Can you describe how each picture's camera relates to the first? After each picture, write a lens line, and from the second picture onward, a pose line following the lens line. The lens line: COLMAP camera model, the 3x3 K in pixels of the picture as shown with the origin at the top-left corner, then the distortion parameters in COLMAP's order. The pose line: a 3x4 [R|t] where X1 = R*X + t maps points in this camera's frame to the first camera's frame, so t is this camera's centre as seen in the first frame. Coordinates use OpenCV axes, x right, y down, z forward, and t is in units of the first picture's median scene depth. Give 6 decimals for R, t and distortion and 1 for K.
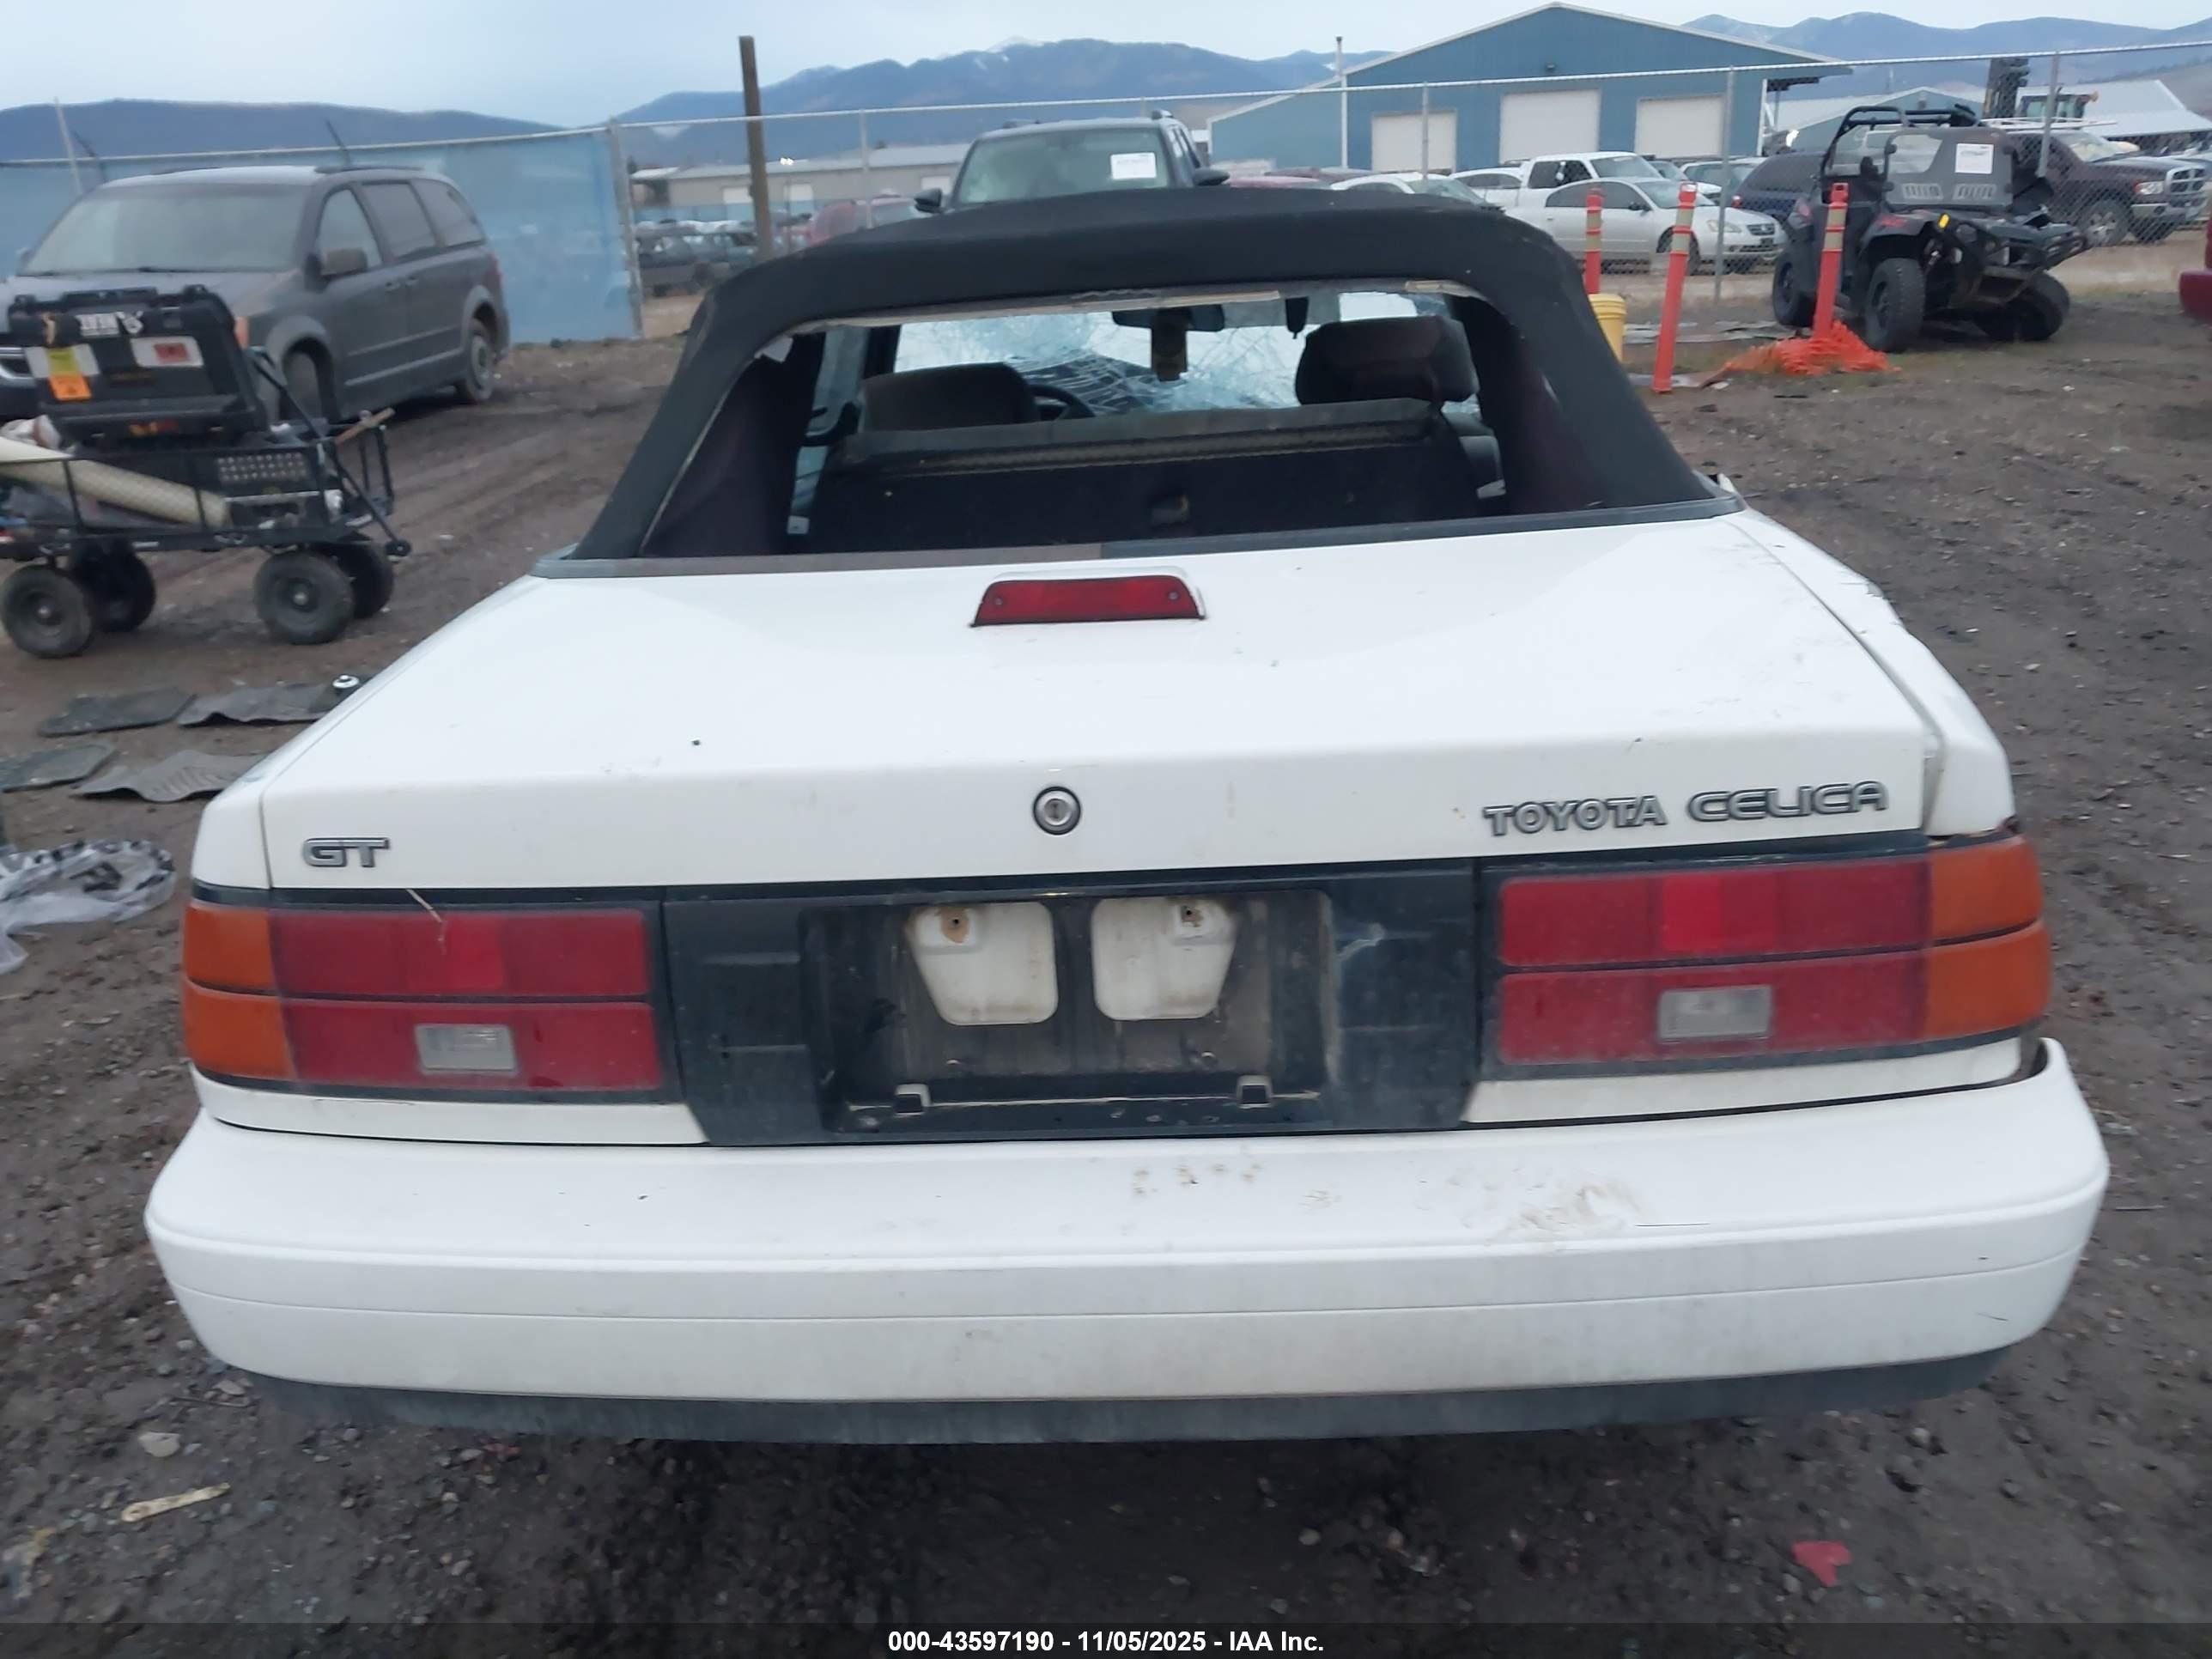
lens RADIAL K [[1709.5, 0, 1097.9], [0, 1709.5, 825.2], [0, 0, 1]] dist [0.003519, -0.003522]
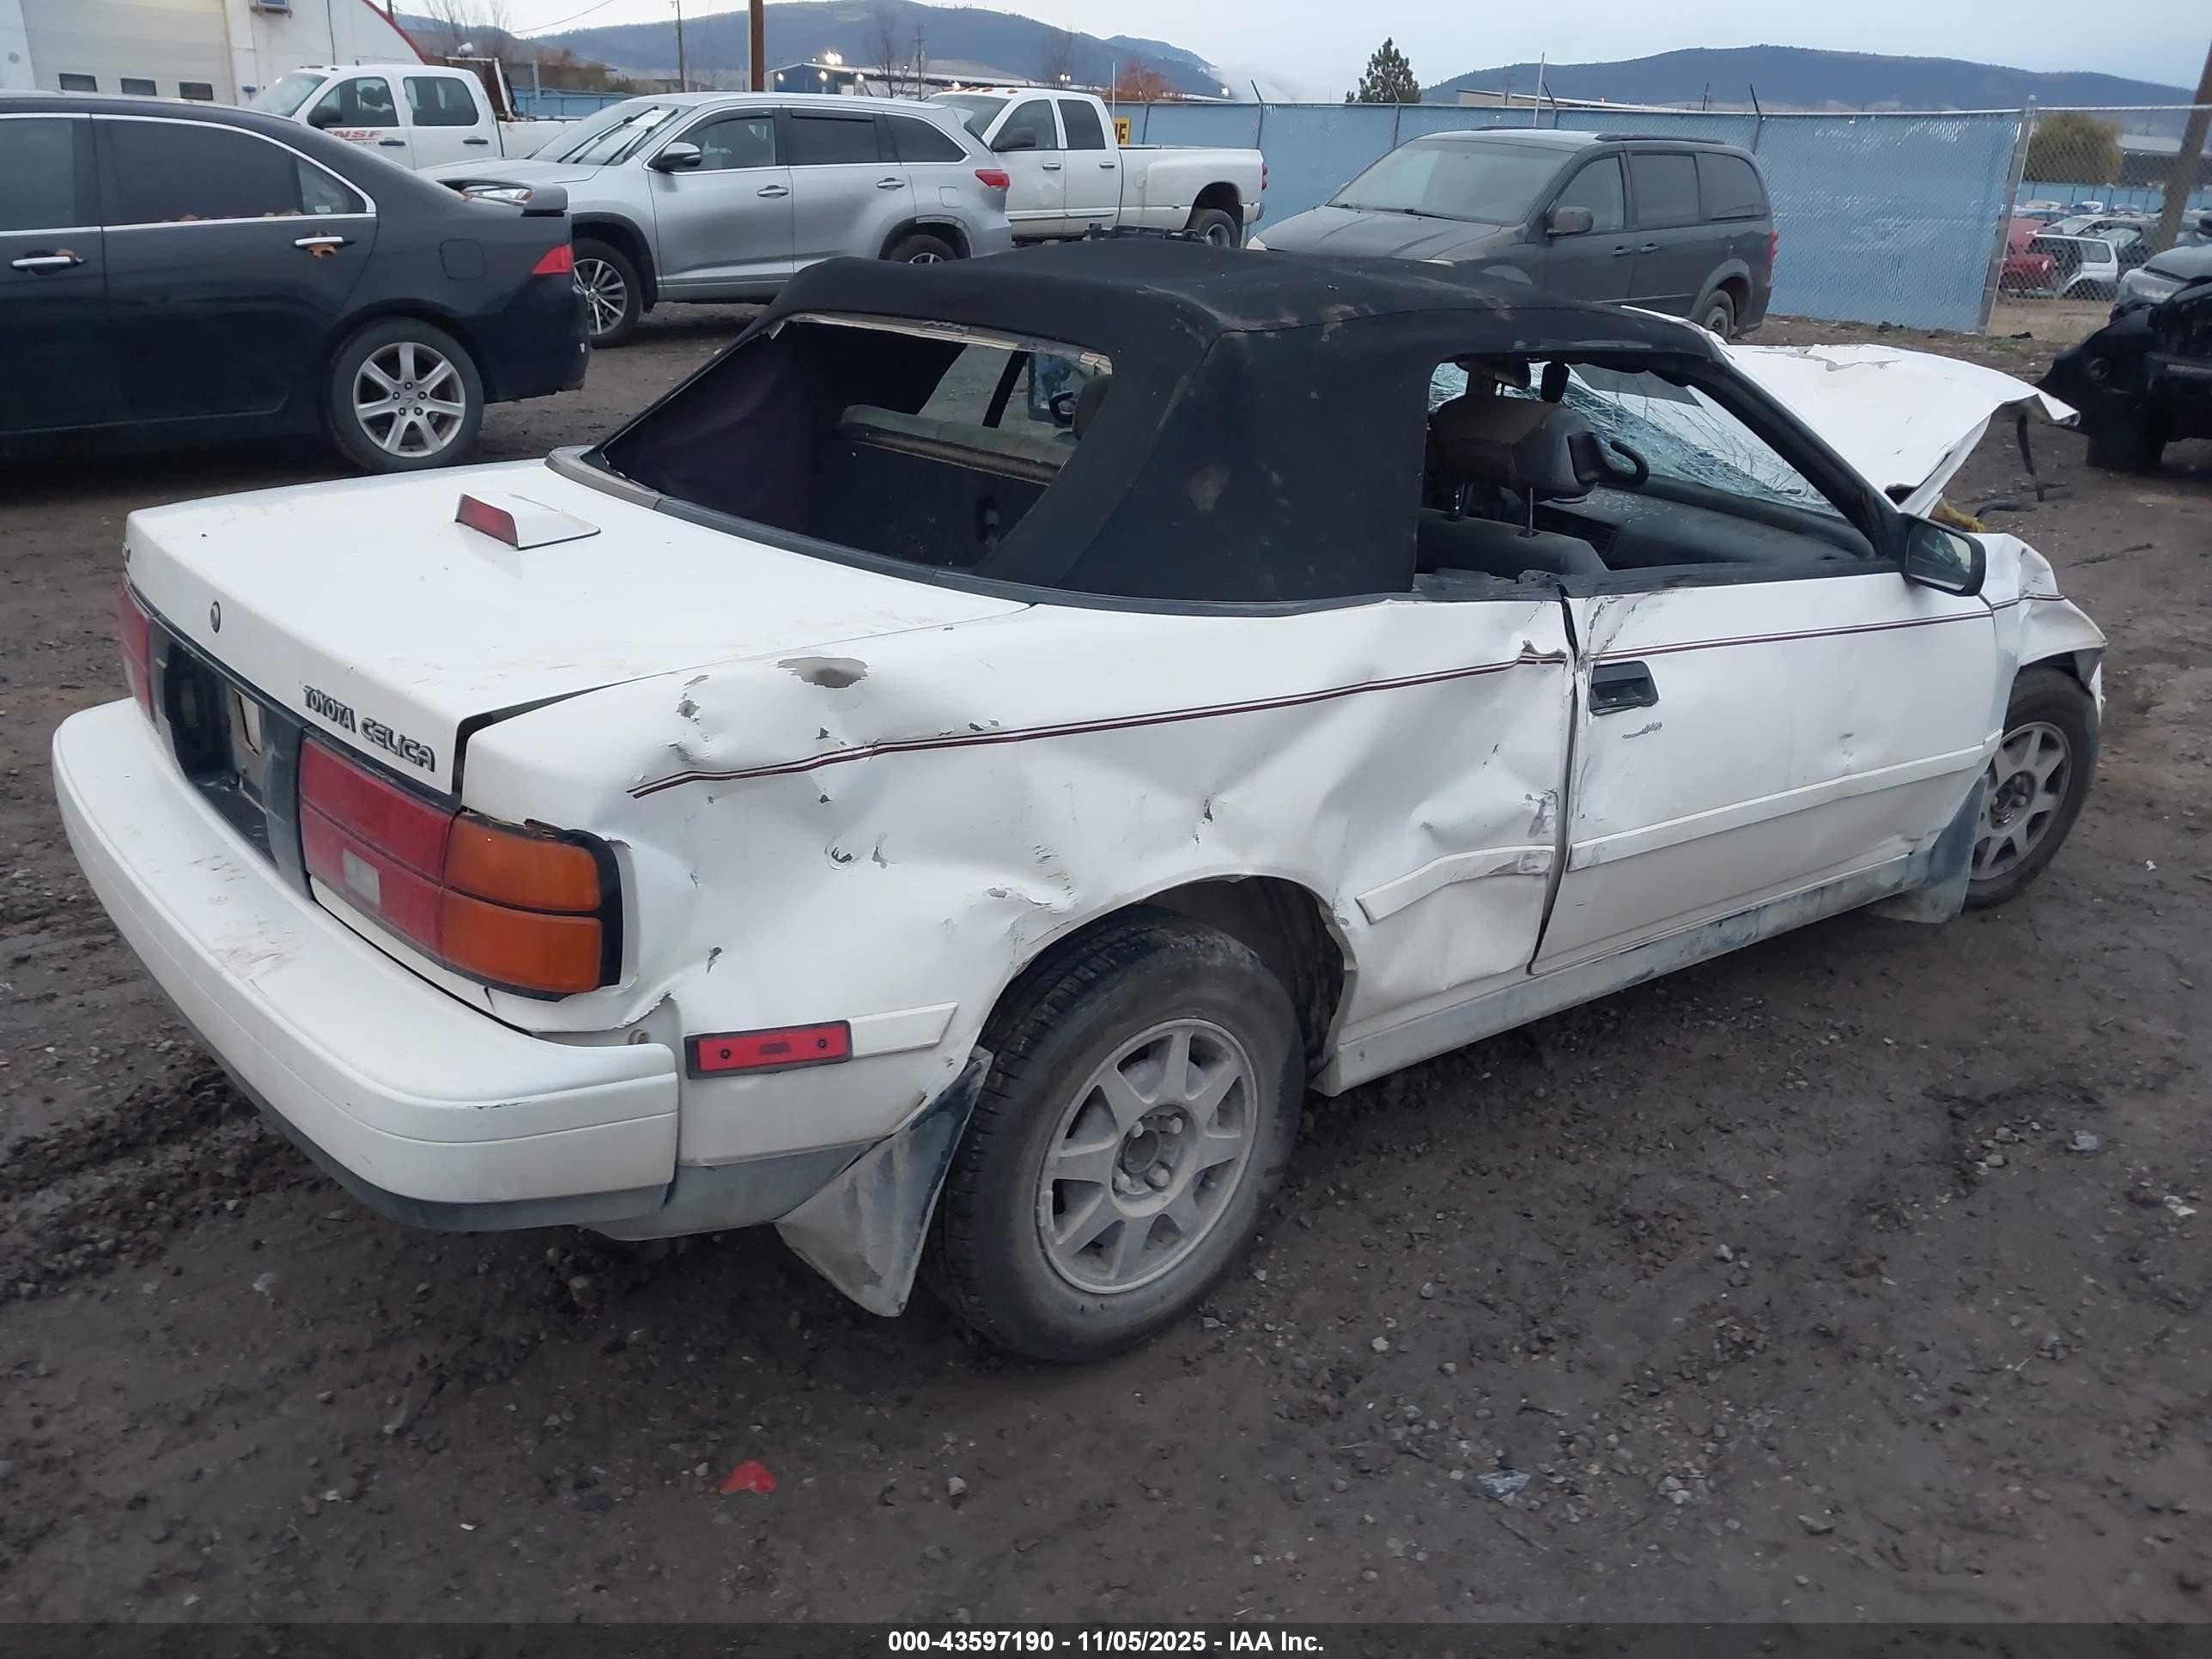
lens RADIAL K [[1709.5, 0, 1097.9], [0, 1709.5, 825.2], [0, 0, 1]] dist [0.003519, -0.003522]
pose [[0.692025, 0.327762, -0.643175, 0.168051], [-0.313495, 0.939030, 0.141223, -0.031765], [0.650248, 0.103902, 0.752584, 0.035011]]
